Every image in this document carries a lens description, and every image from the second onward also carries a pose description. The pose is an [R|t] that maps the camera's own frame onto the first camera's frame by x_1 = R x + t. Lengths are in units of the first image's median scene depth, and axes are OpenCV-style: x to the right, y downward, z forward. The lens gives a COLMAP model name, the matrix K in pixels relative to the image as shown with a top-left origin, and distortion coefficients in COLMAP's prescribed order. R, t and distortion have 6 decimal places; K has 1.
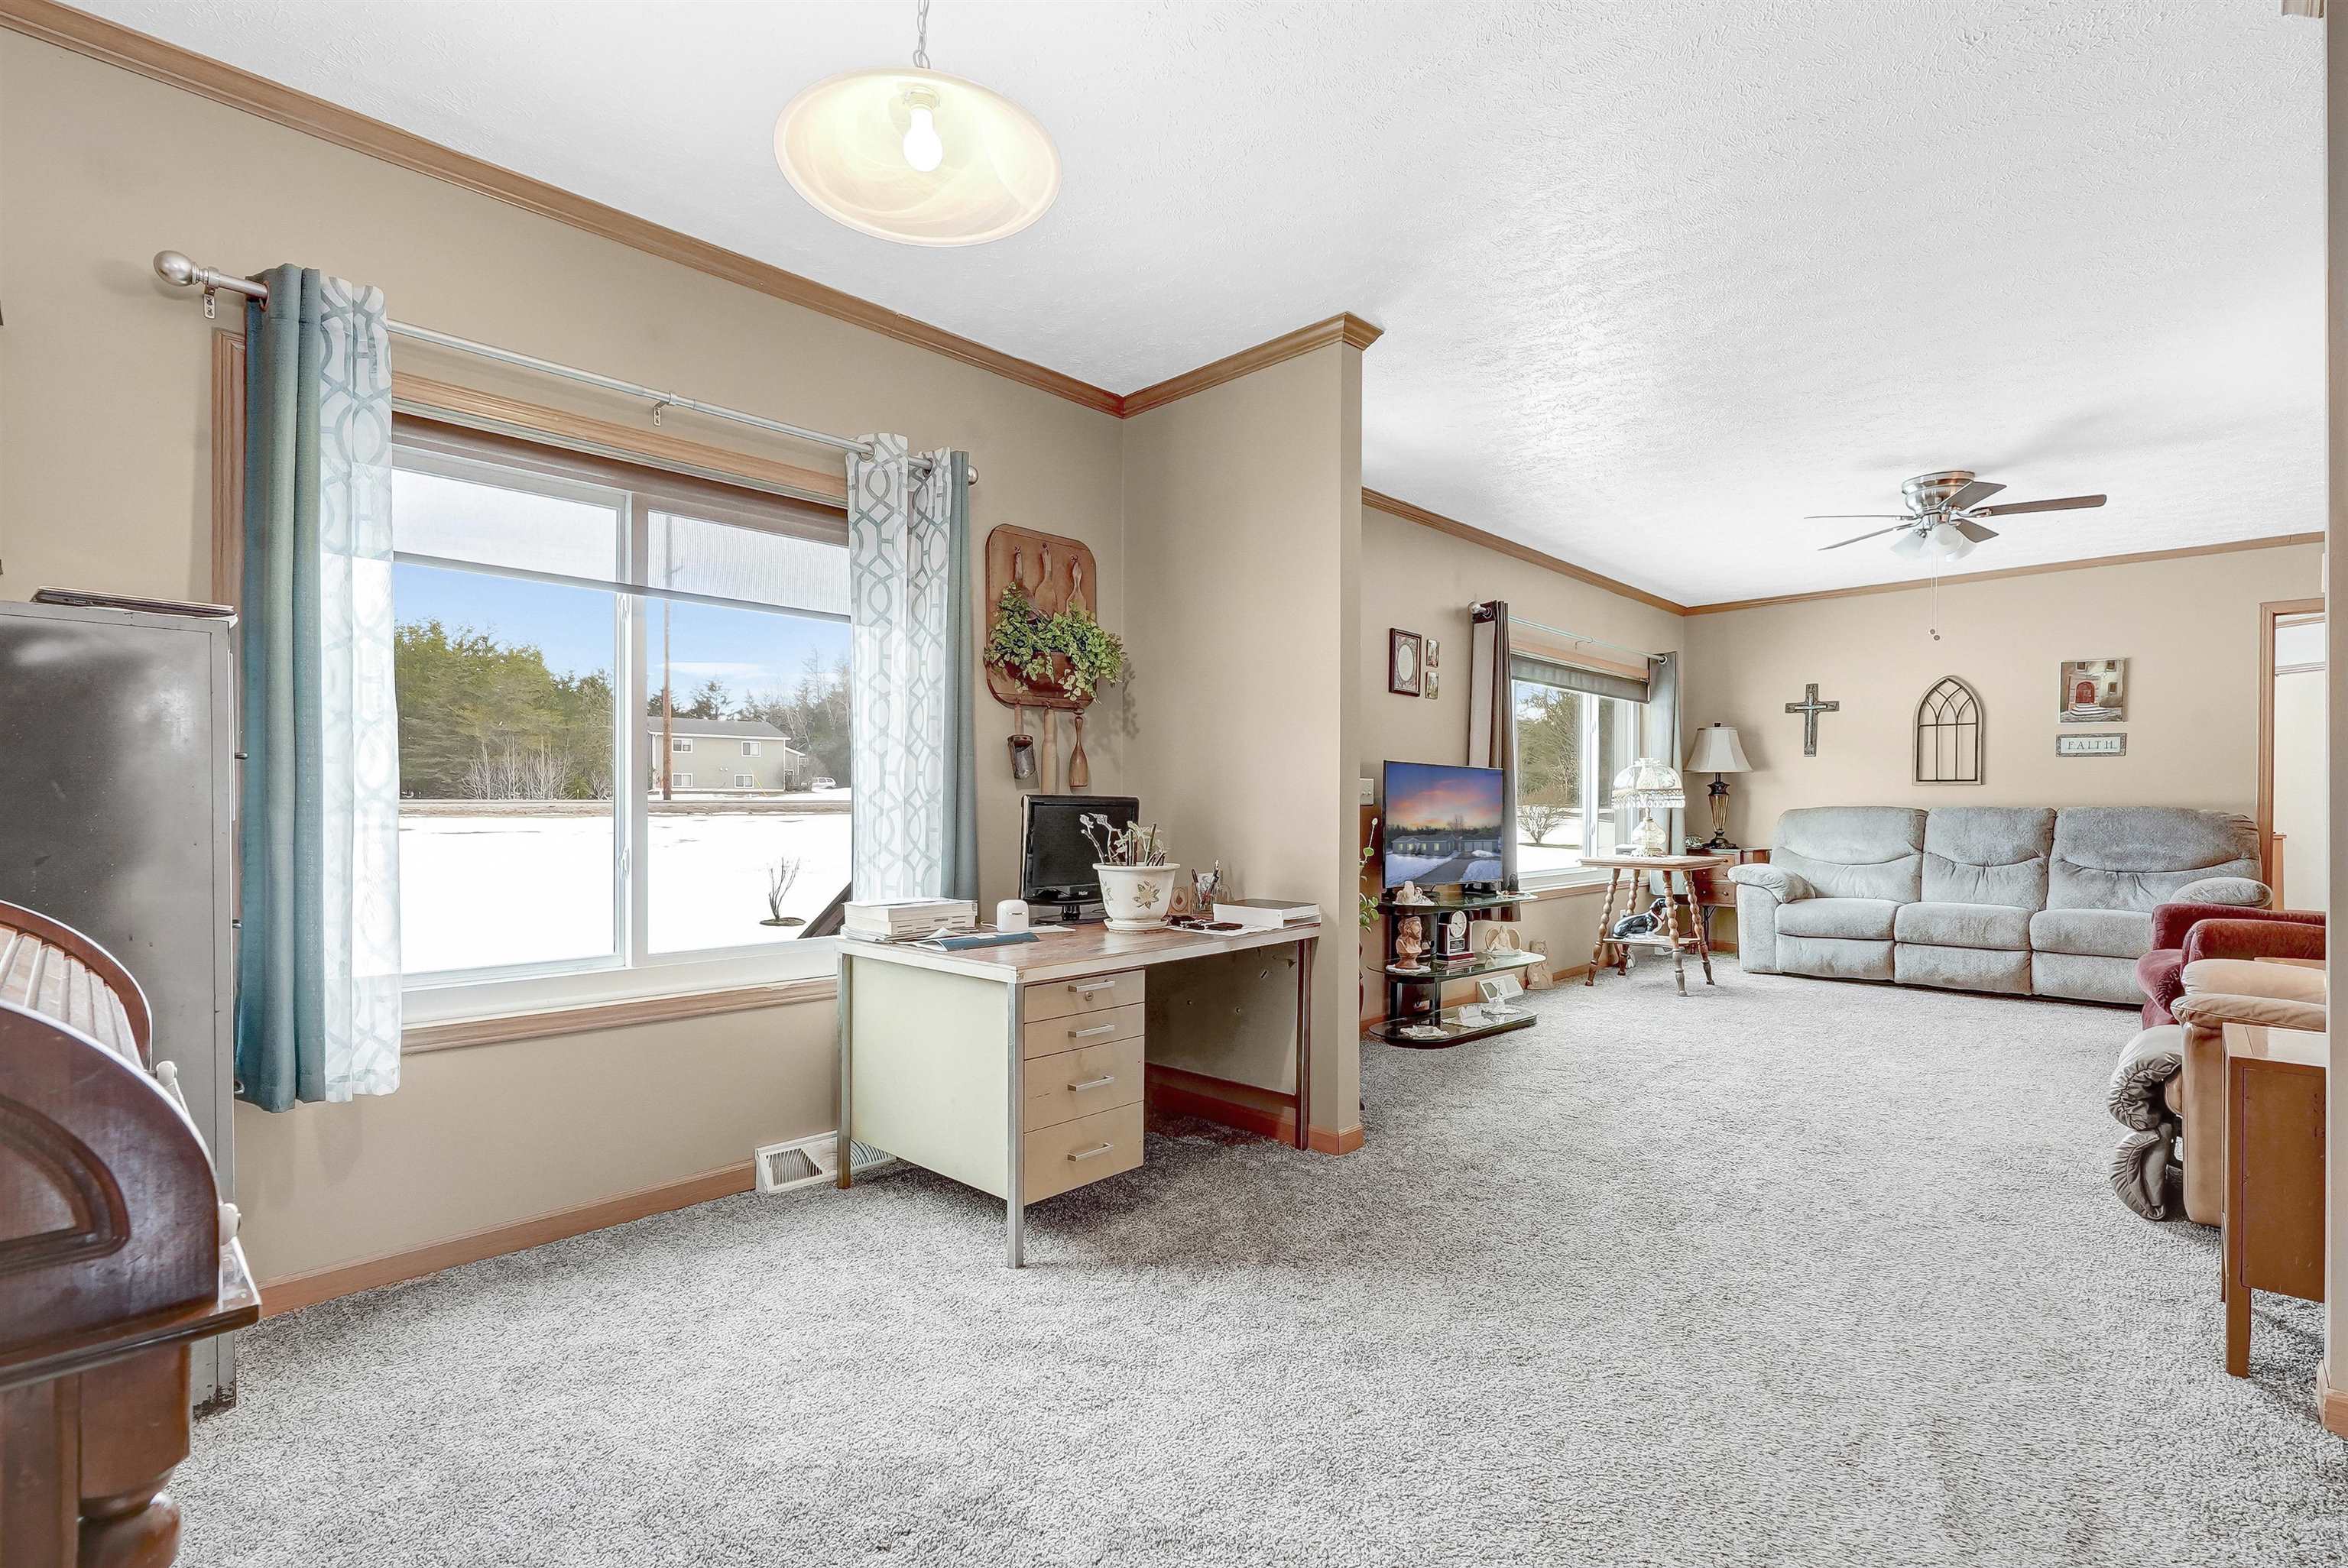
lens RADIAL K [[1081.3, 0, 1187.9], [0, 1081.3, 814.1], [0, 0, 1]] dist [-0.009029, 0.004164]
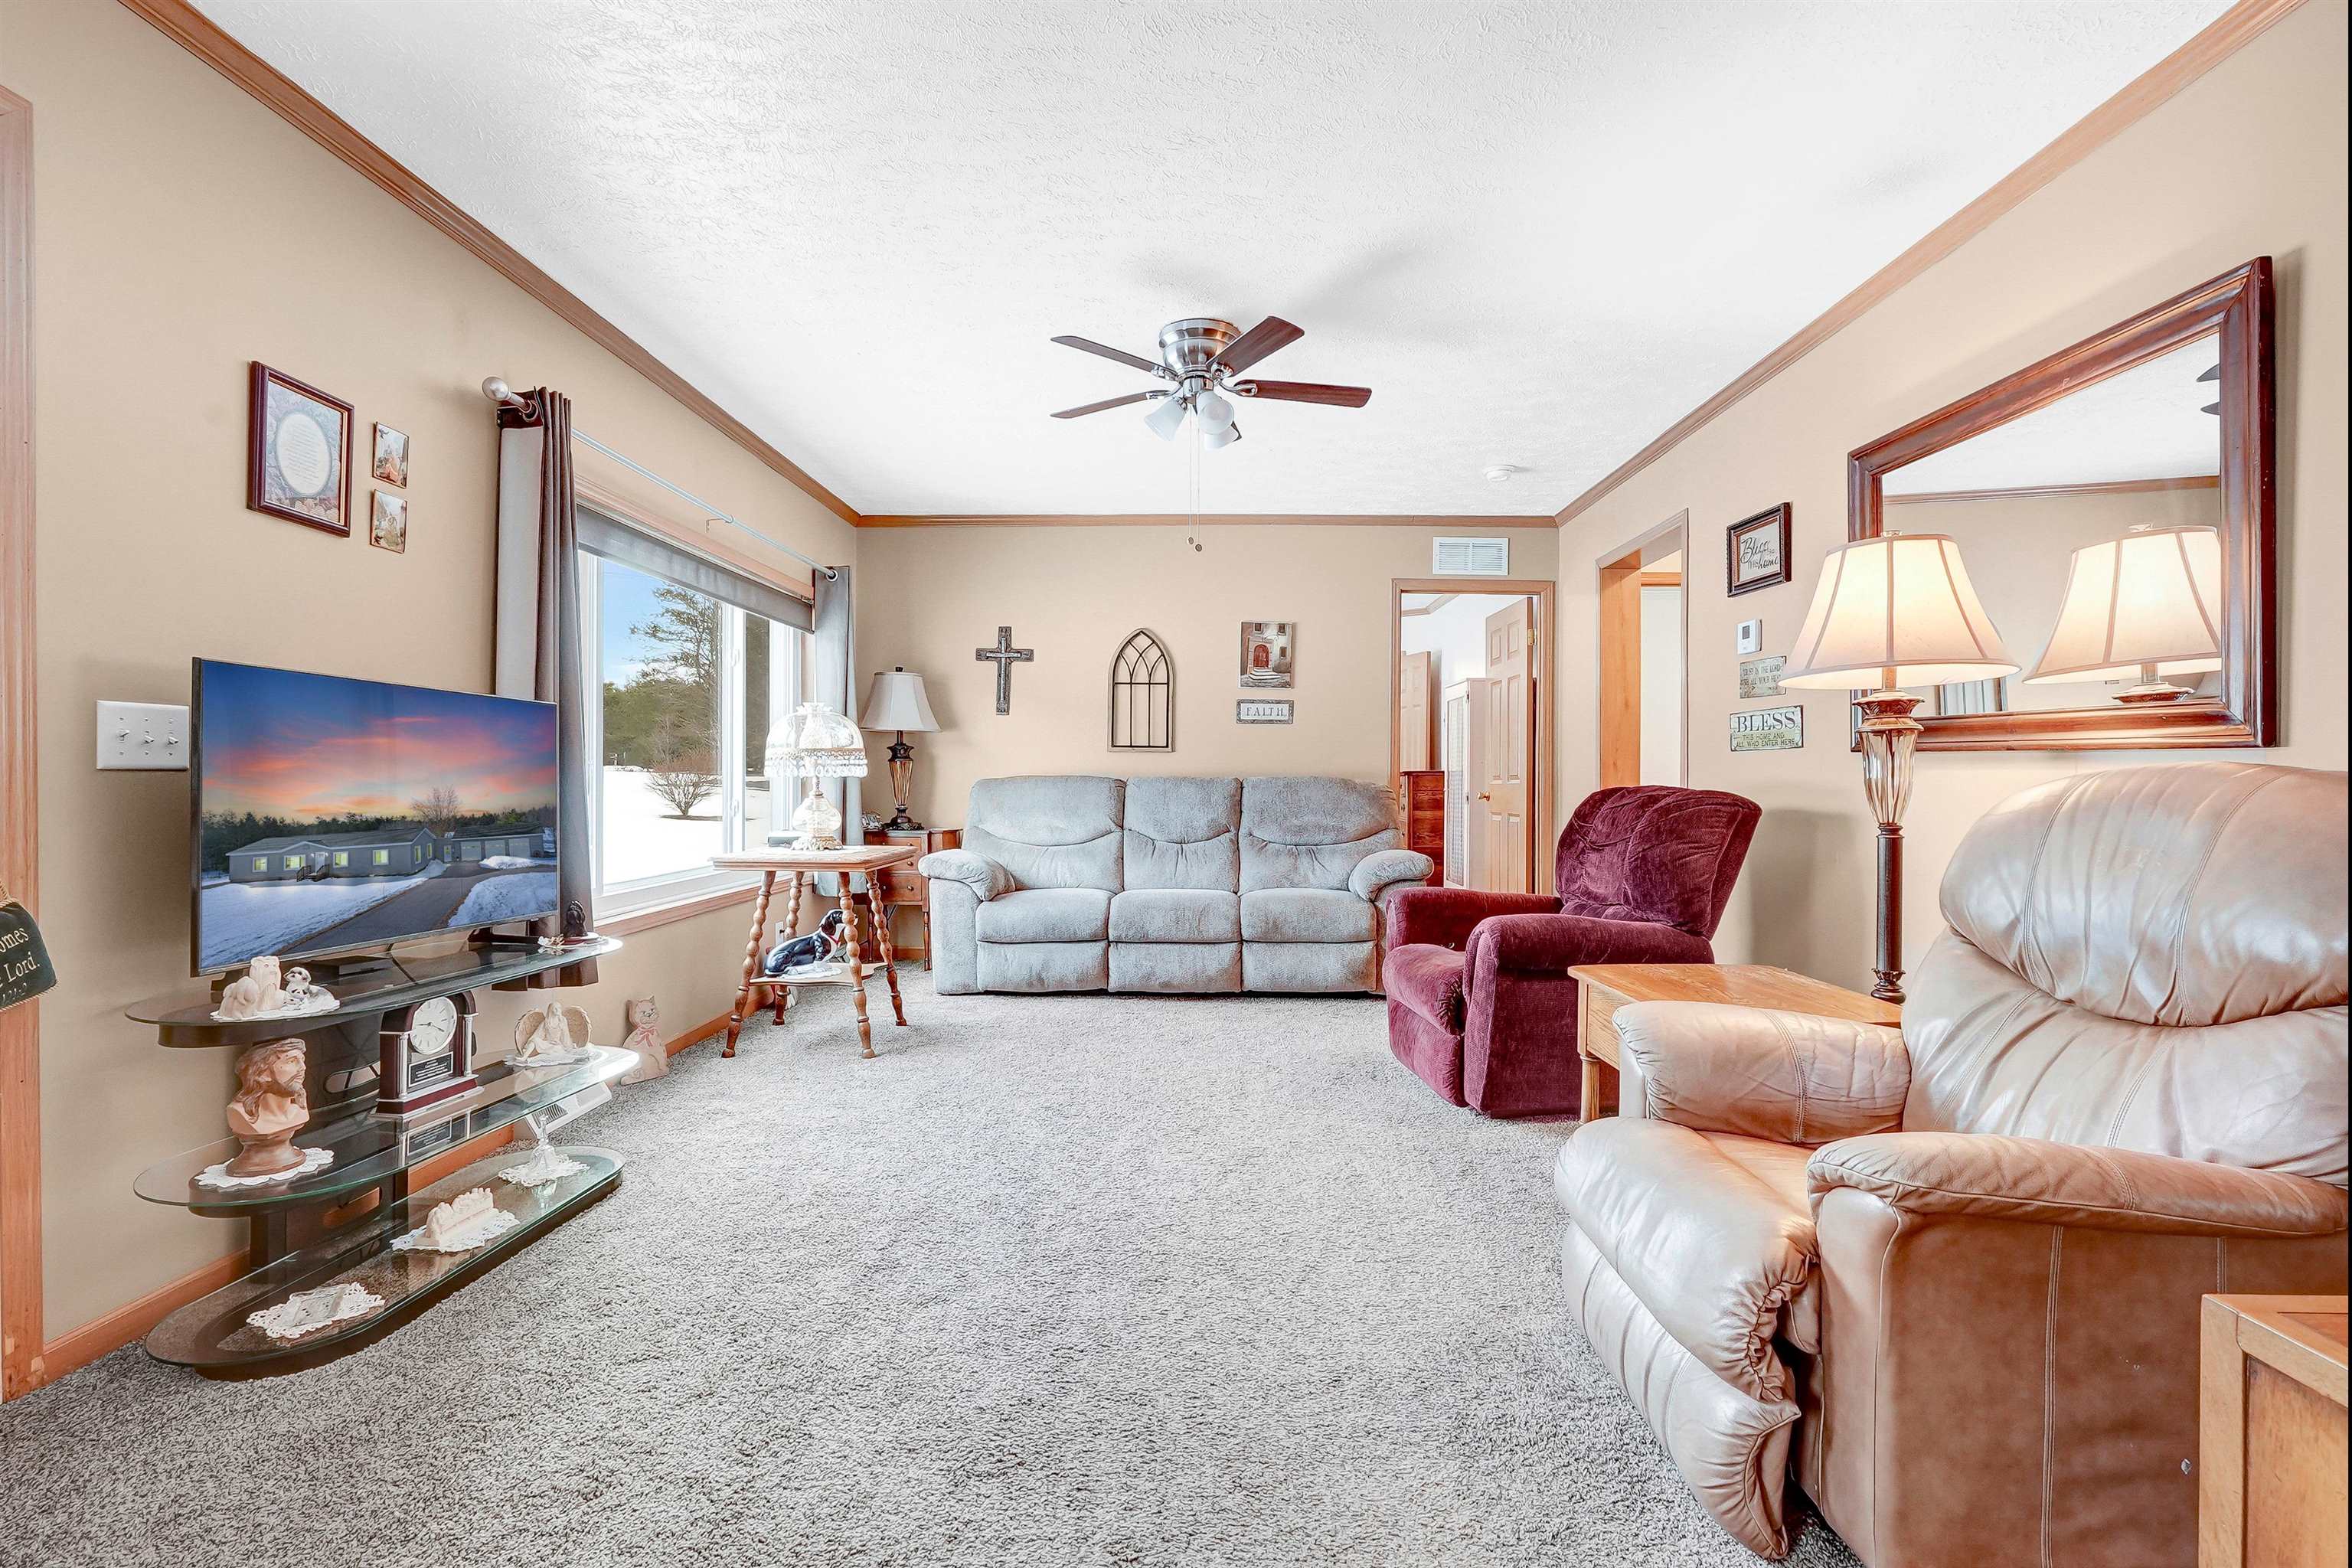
lens RADIAL K [[1083.3, 0, 1166.4], [0, 1083.3, 795.7], [0, 0, 1]] dist [-0.009029, 0.004164]
pose [[0.747343, -0.008301, 0.664387, 0.142762], [0.000347, 0.999927, 0.012104, -0.001764], [-0.664439, -0.008815, 0.747291, 0.354978]]
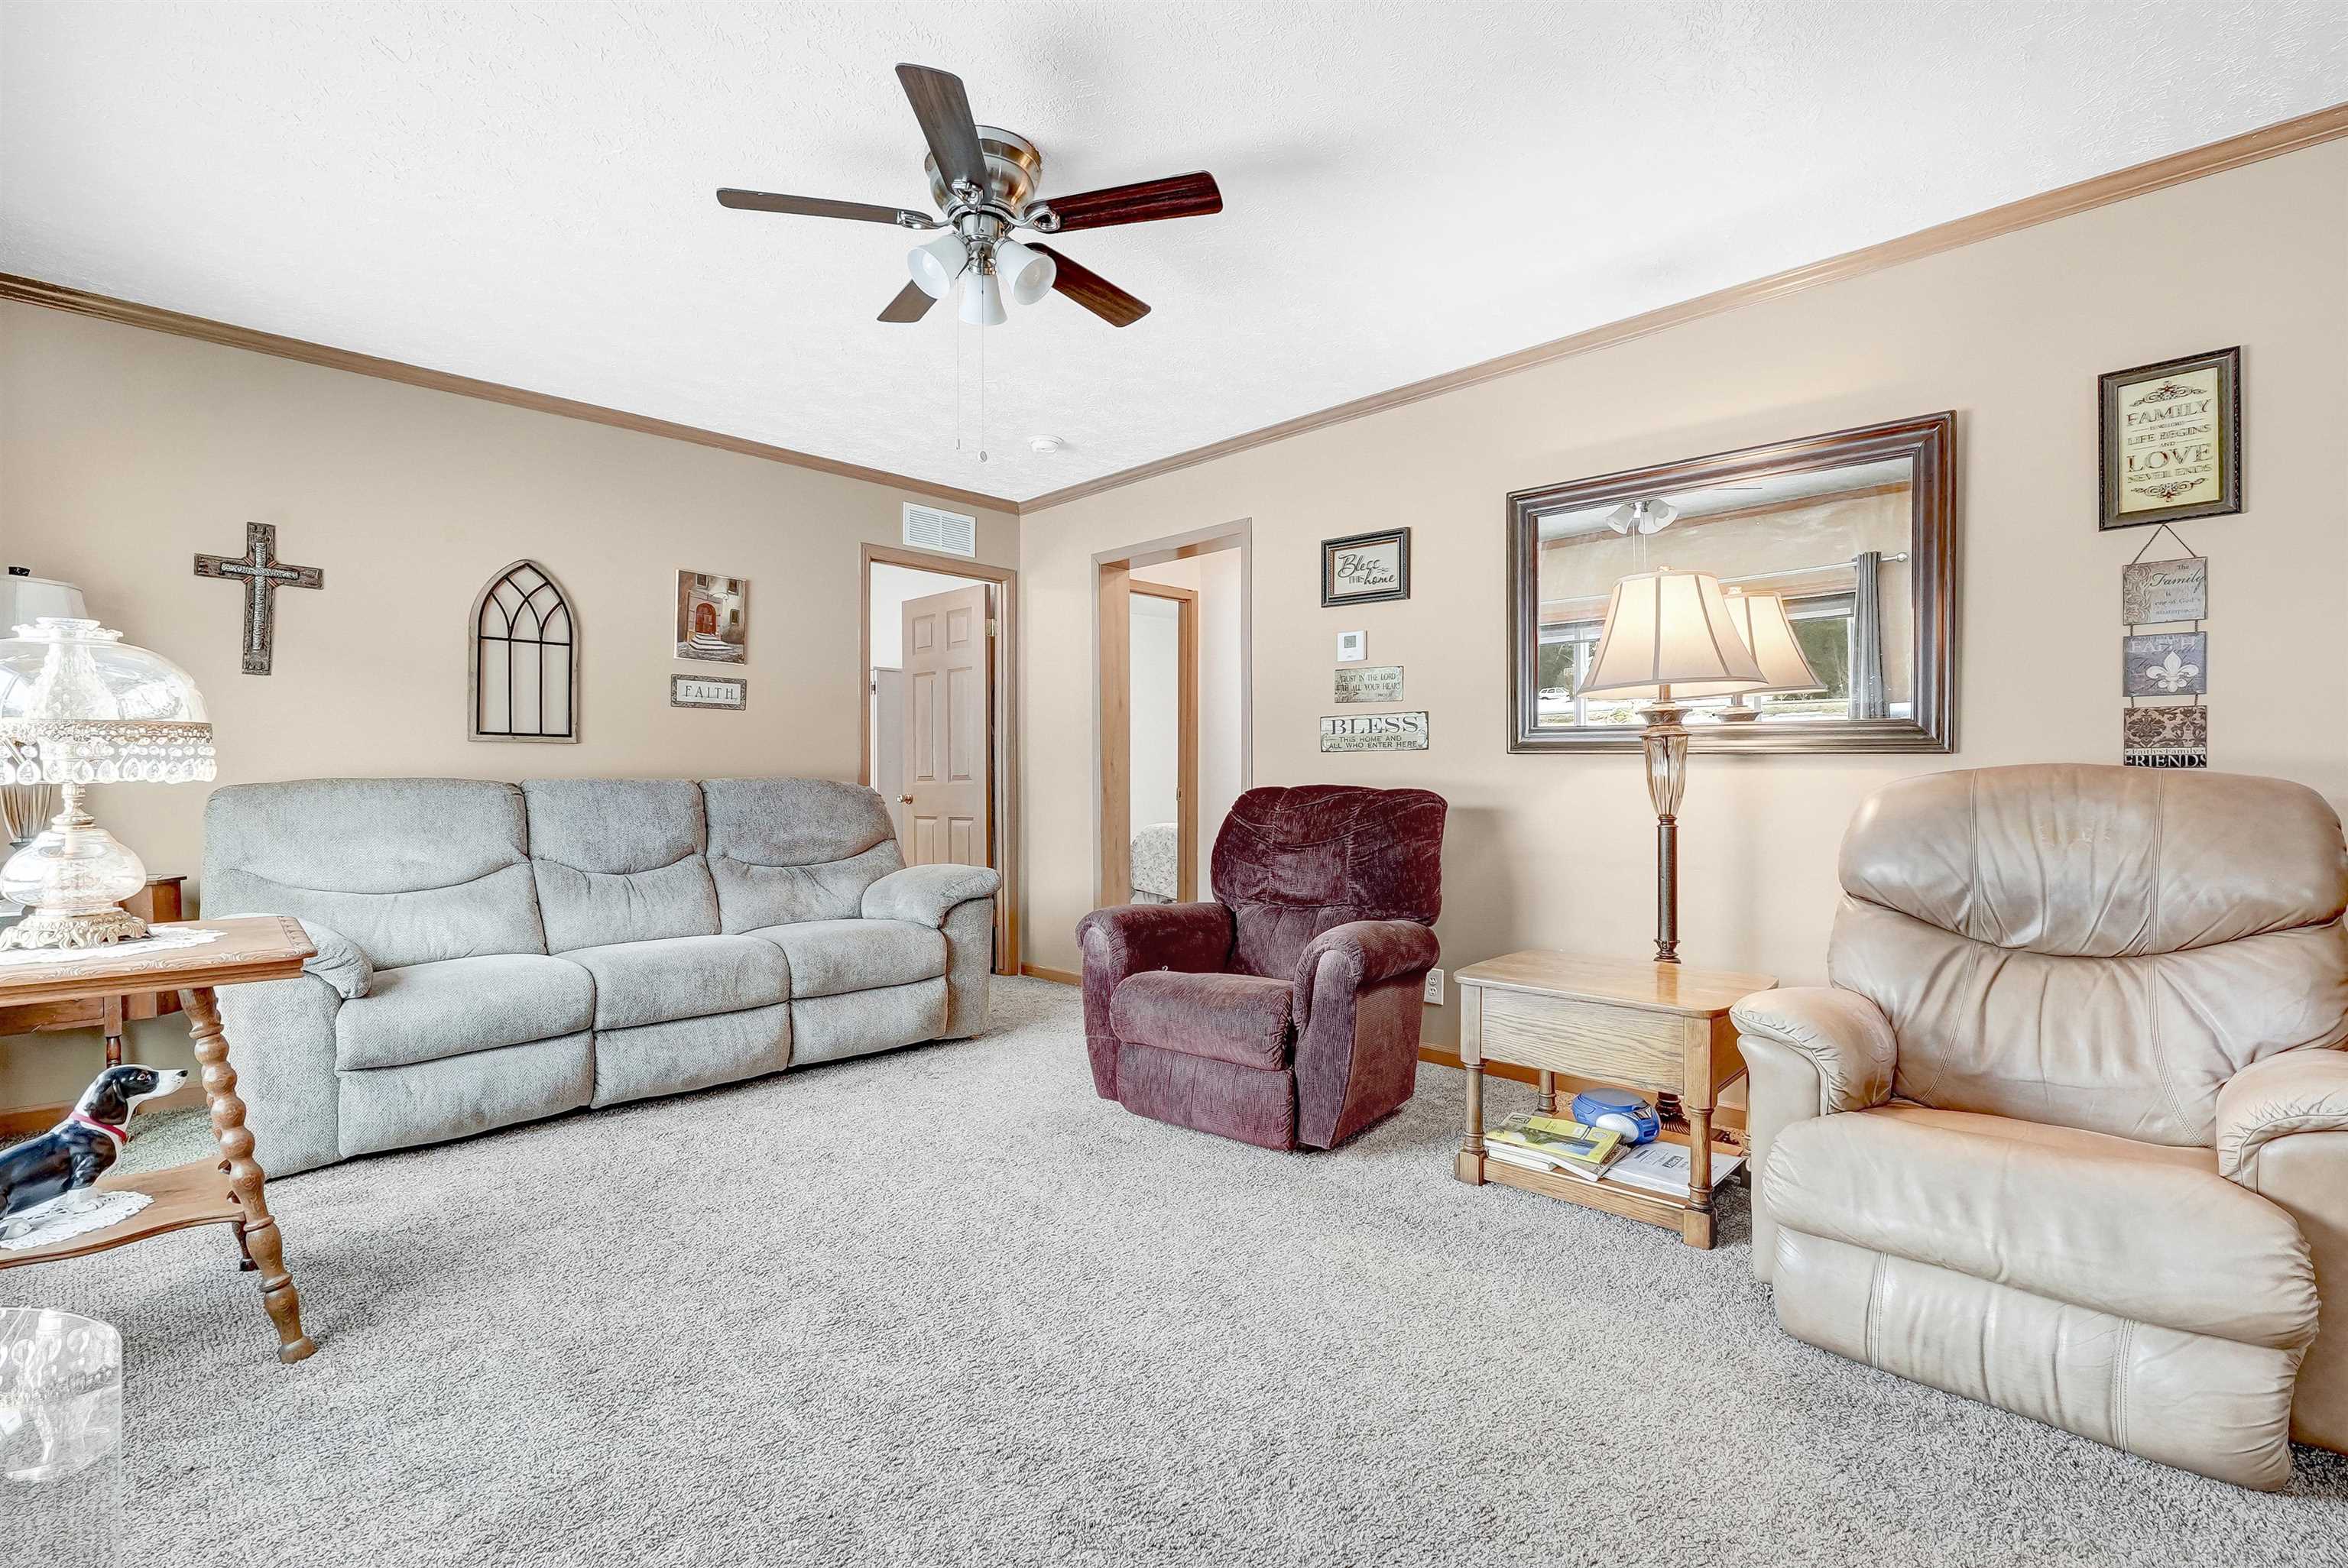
lens RADIAL K [[1081.3, 0, 1190.0], [0, 1081.3, 782.2], [0, 0, 1]] dist [-0.009029, 0.004164]
pose [[0.033202, -0.003511, 0.999443, 0.132500], [0.008171, 0.999961, 0.003242, -0.004033], [-0.999415, 0.008059, 0.033229, 0.678628]]
